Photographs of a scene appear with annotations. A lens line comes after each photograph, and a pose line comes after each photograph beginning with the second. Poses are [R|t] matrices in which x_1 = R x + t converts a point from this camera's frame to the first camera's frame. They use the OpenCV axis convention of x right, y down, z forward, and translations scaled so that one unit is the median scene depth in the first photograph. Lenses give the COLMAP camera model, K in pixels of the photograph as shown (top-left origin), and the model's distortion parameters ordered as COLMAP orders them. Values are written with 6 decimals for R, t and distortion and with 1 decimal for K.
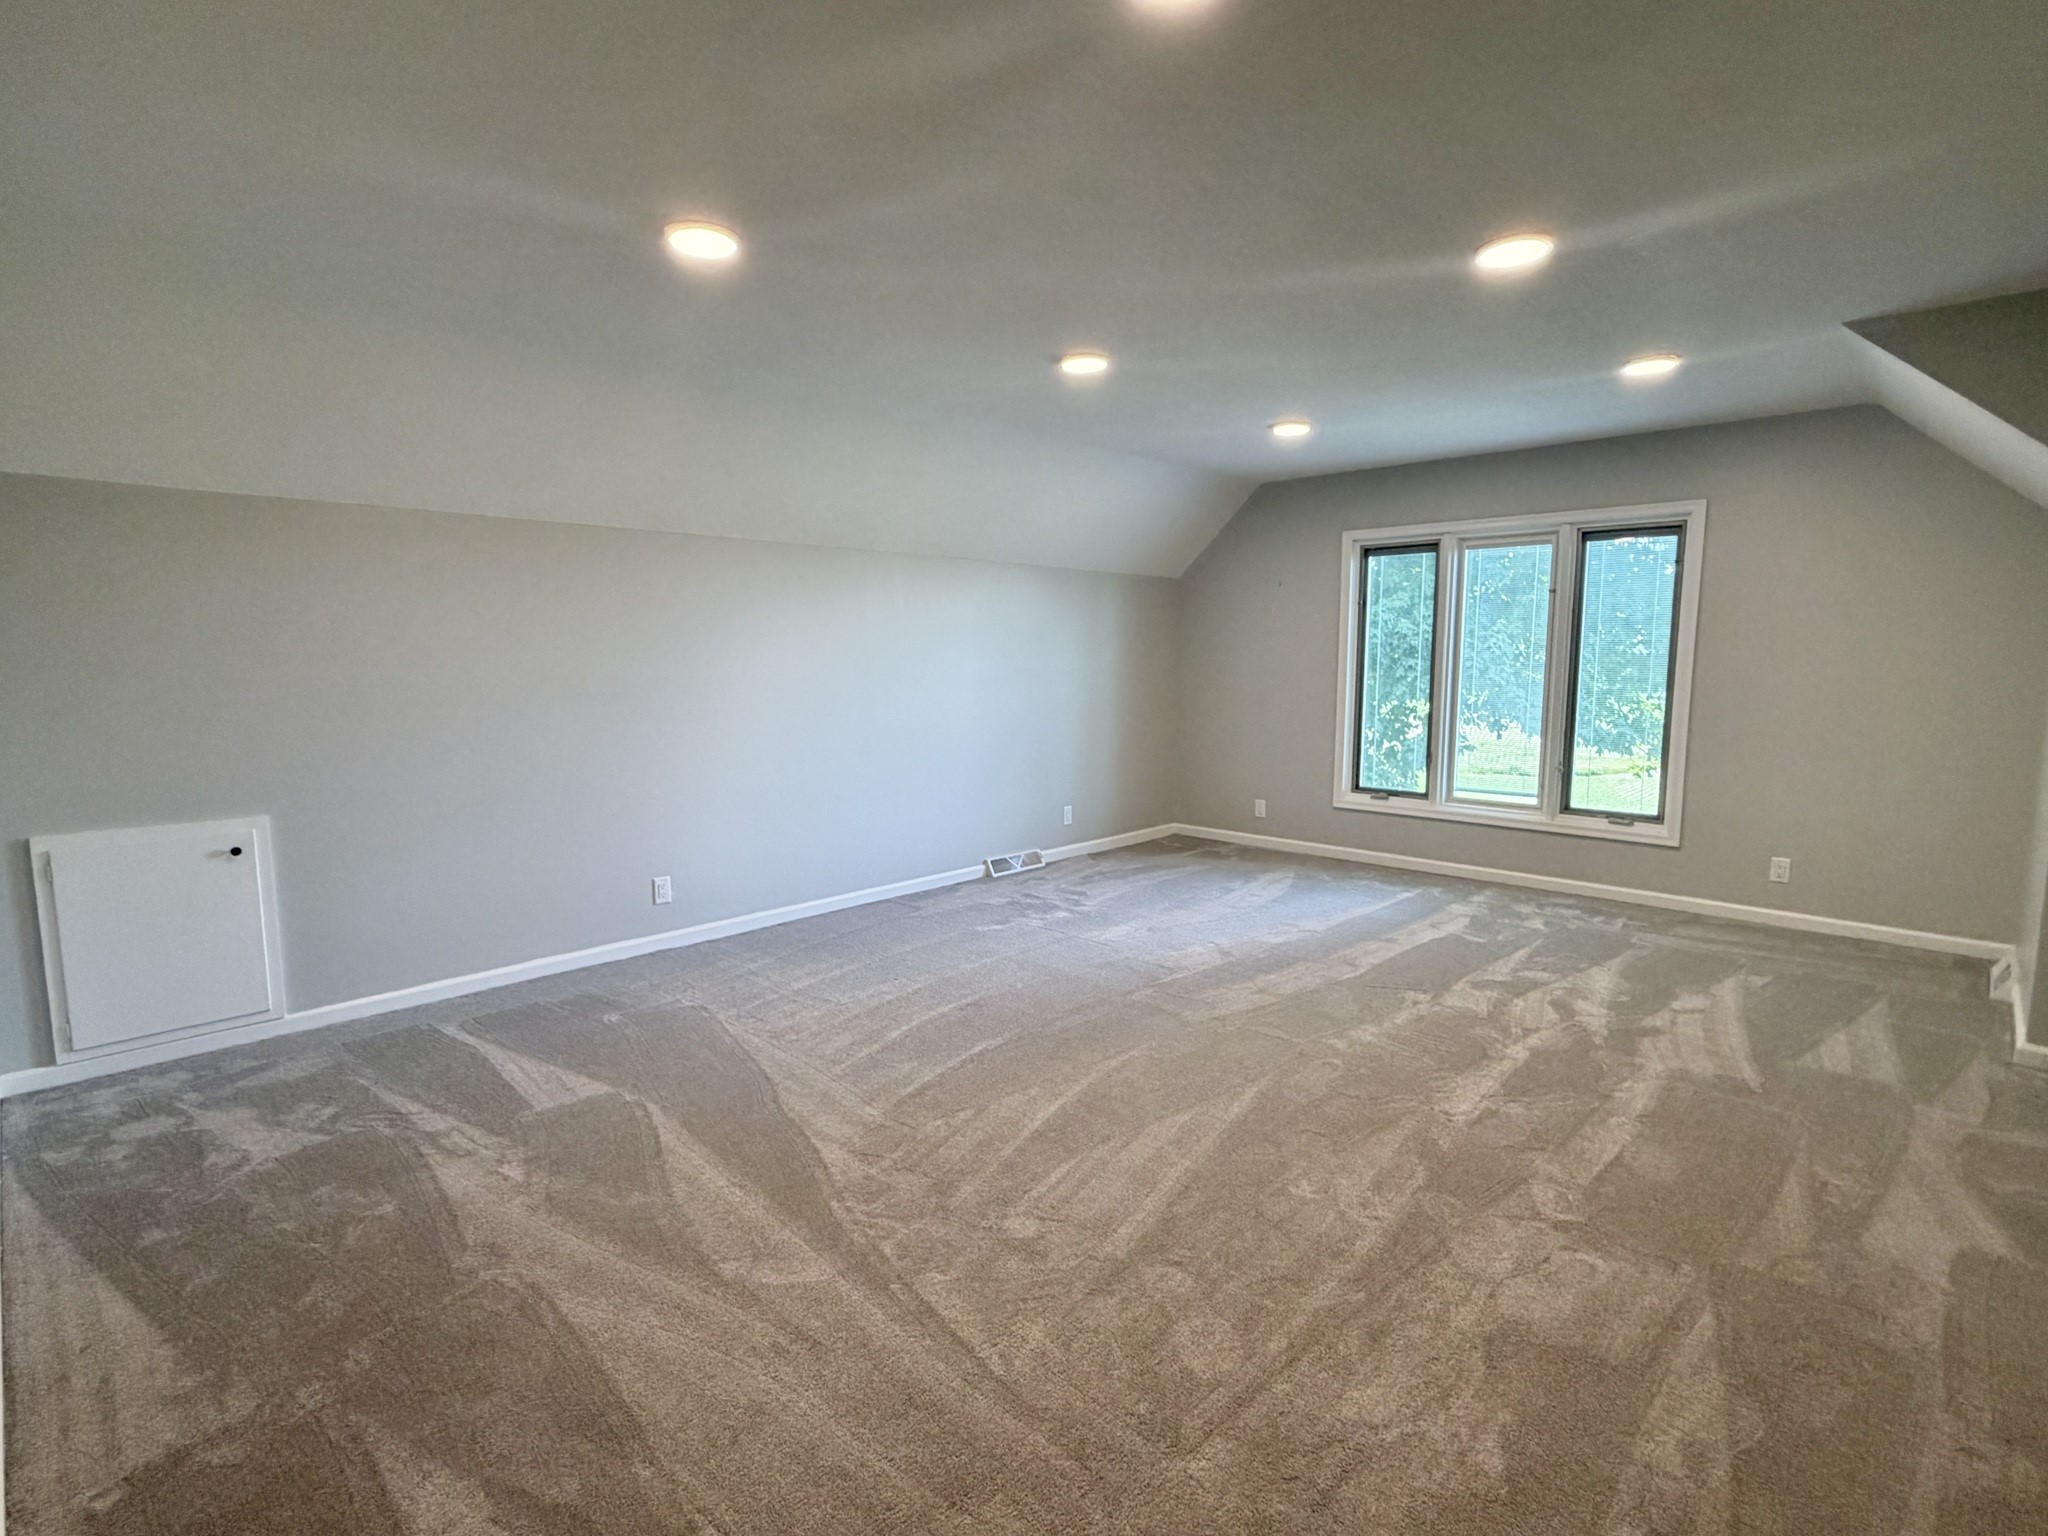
lens RADIAL K [[982.6, 0, 1020.7], [0, 982.6, 767.0], [0, 0, 1]] dist [0.004455, -0.000789]
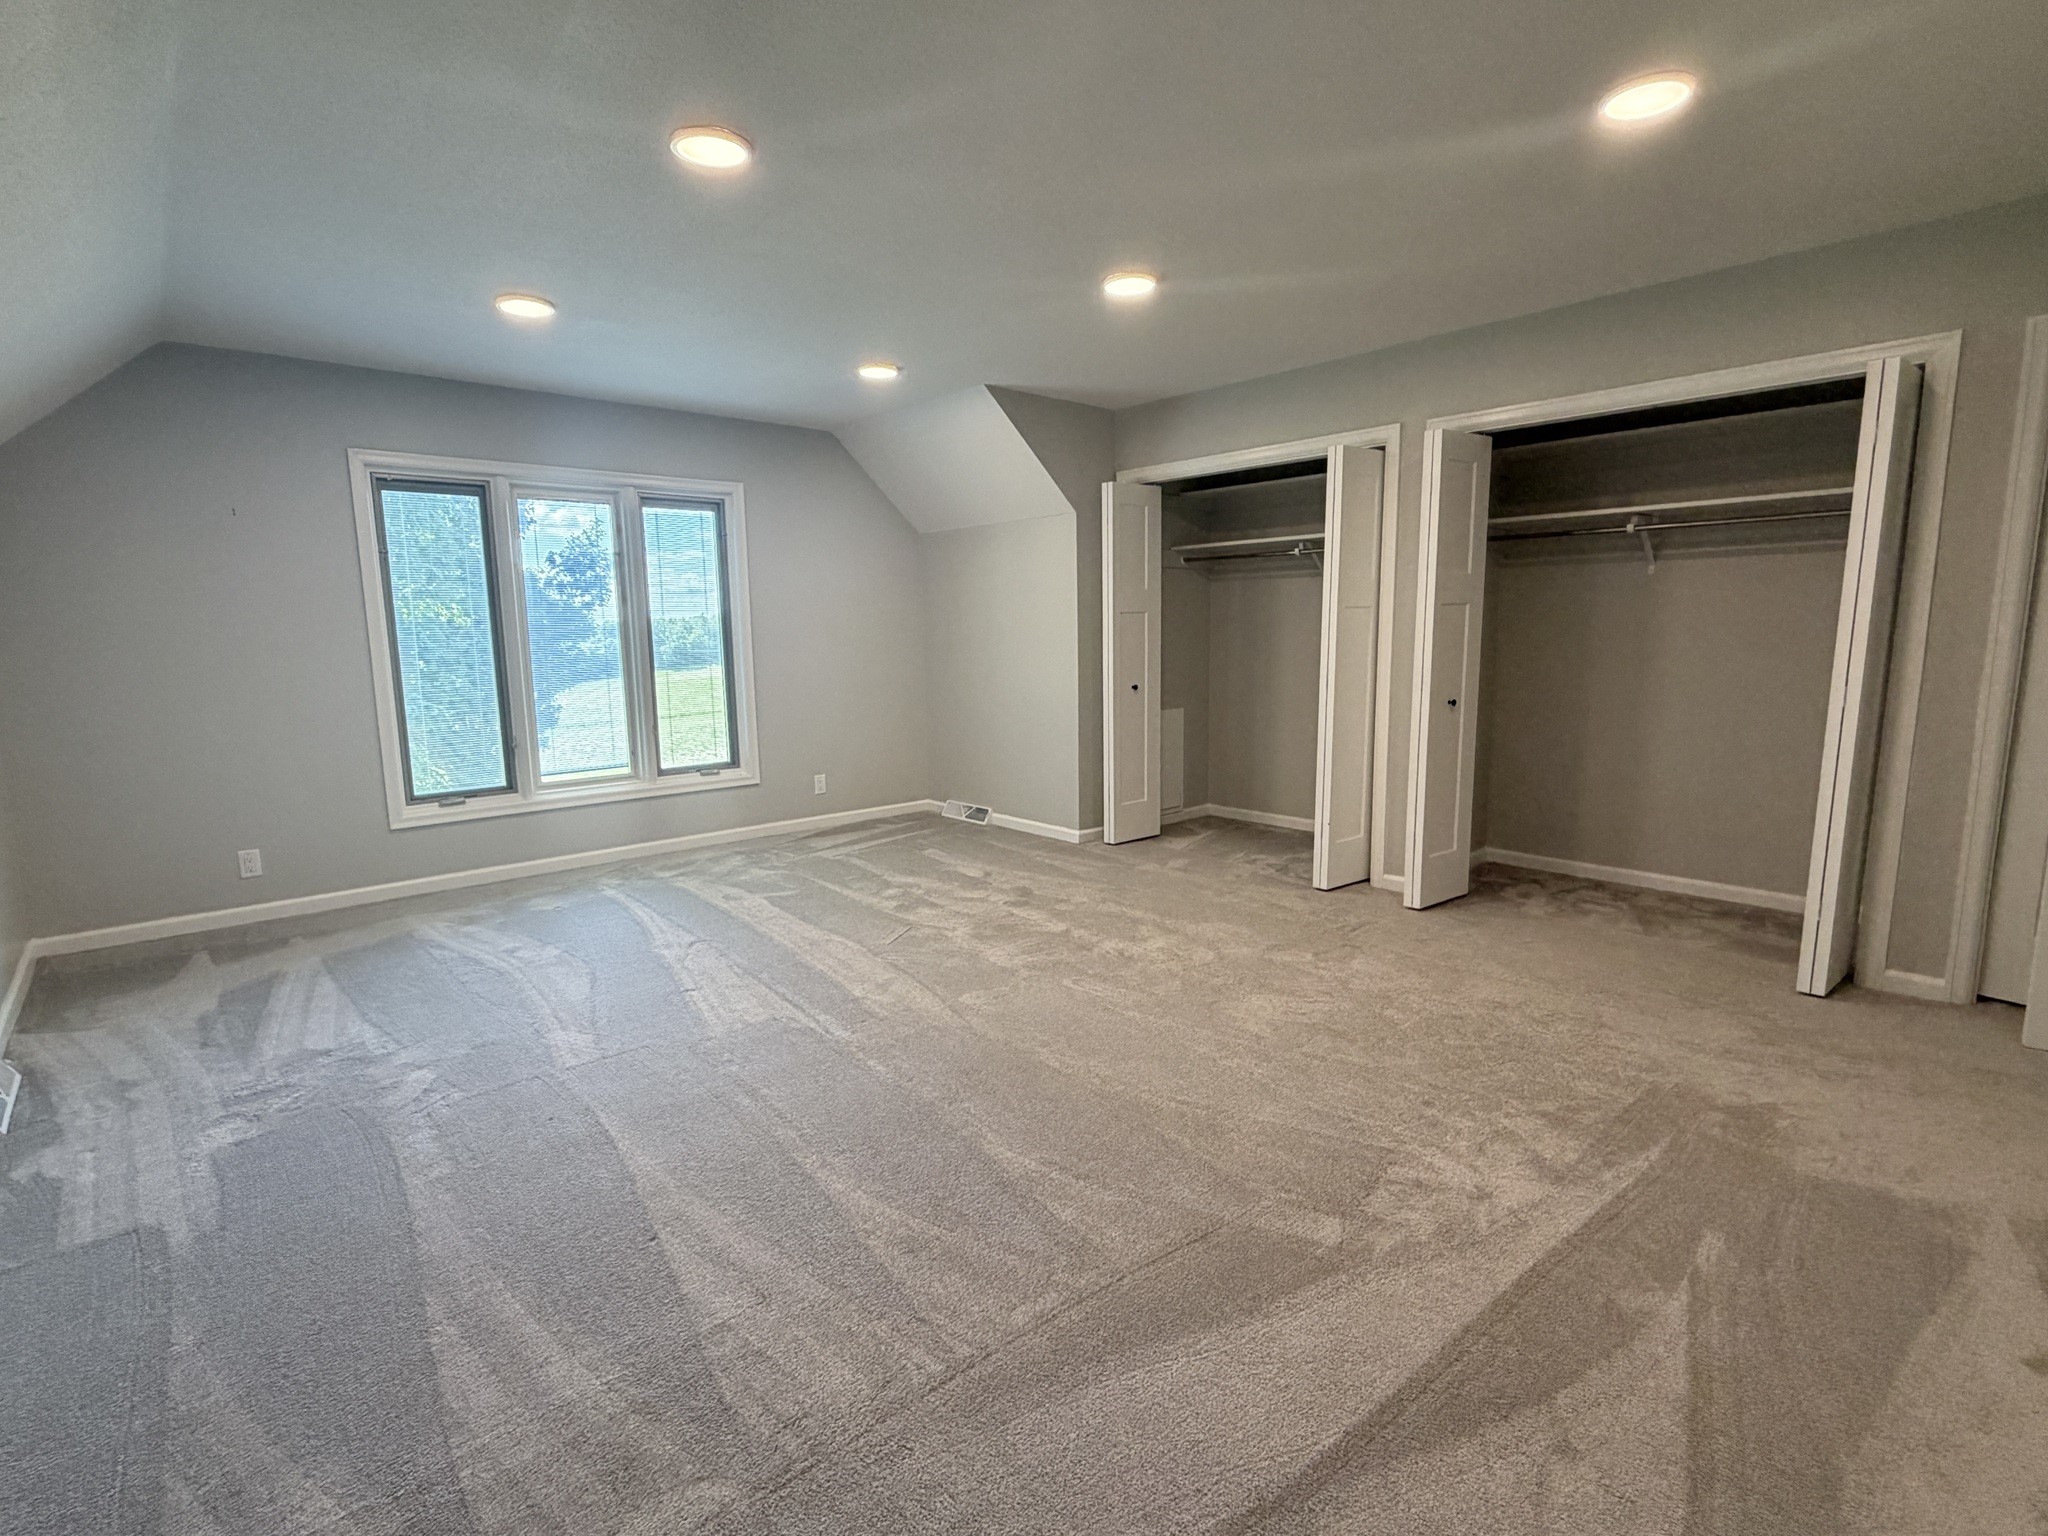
lens RADIAL K [[982.6, 0, 1020.9], [0, 982.6, 767.3], [0, 0, 1]] dist [0.004455, -0.000789]
pose [[0.081088, -0.145842, 0.985979, -0.446852], [0.130904, 0.982226, 0.134521, -0.052746], [-0.988073, 0.118160, 0.098738, 0.568455]]
